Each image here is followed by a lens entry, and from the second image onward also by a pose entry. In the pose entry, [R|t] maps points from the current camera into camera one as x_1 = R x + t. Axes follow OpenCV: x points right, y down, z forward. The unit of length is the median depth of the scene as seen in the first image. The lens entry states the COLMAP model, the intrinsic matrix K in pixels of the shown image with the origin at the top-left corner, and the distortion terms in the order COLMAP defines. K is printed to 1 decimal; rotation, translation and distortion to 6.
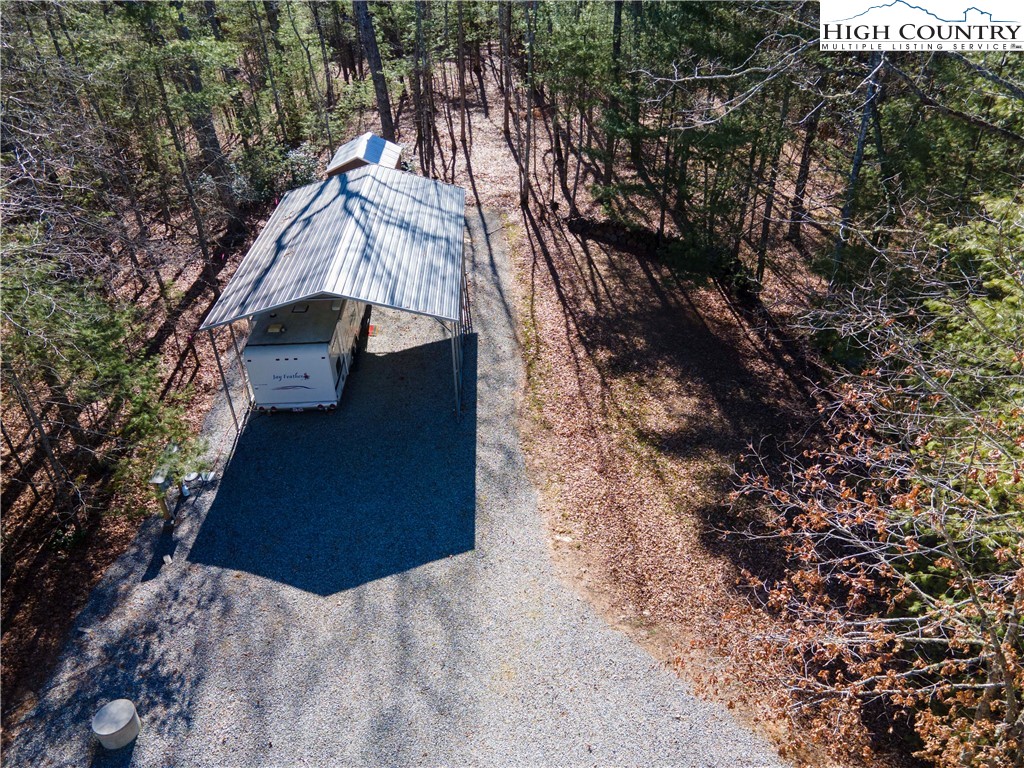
lens RADIAL K [[742.3, 0, 509.7], [0, 742.3, 387.8], [0, 0, 1]] dist [0.032888, 0.028339]
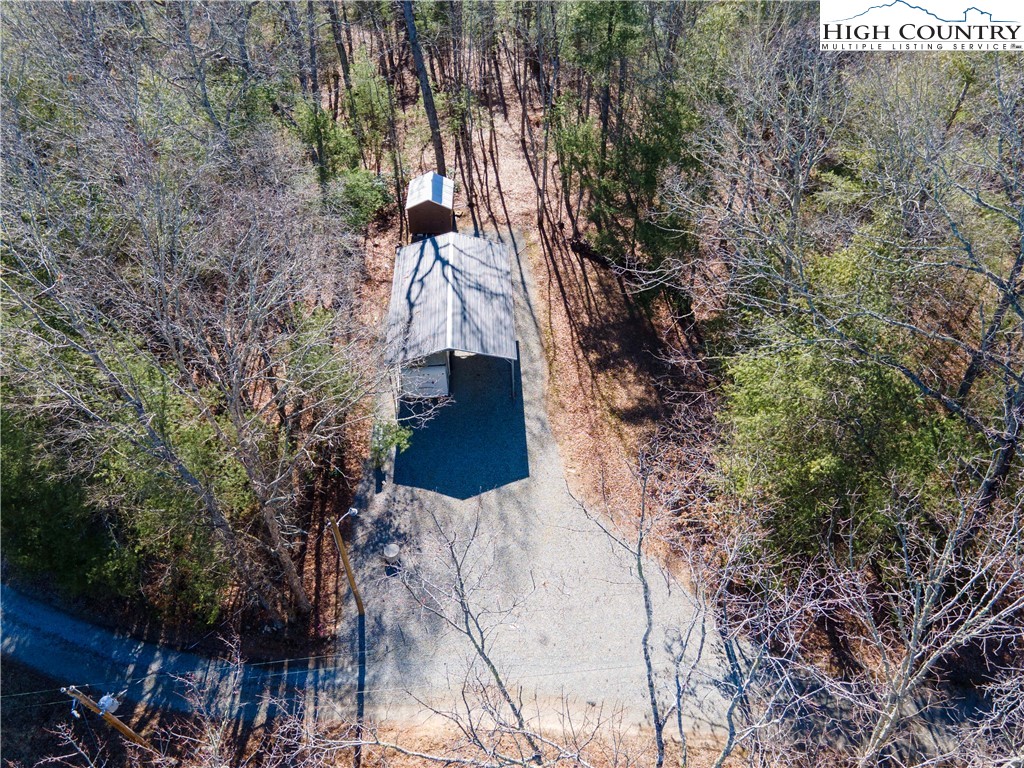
lens RADIAL K [[742.3, 0, 514.6], [0, 742.3, 383.2], [0, 0, 1]] dist [0.032888, 0.028339]
pose [[0.999850, -0.007117, 0.015758, -0.086114], [0.004417, 0.986255, 0.165171, -0.277676], [-0.016717, -0.165077, 0.986139, -0.727985]]
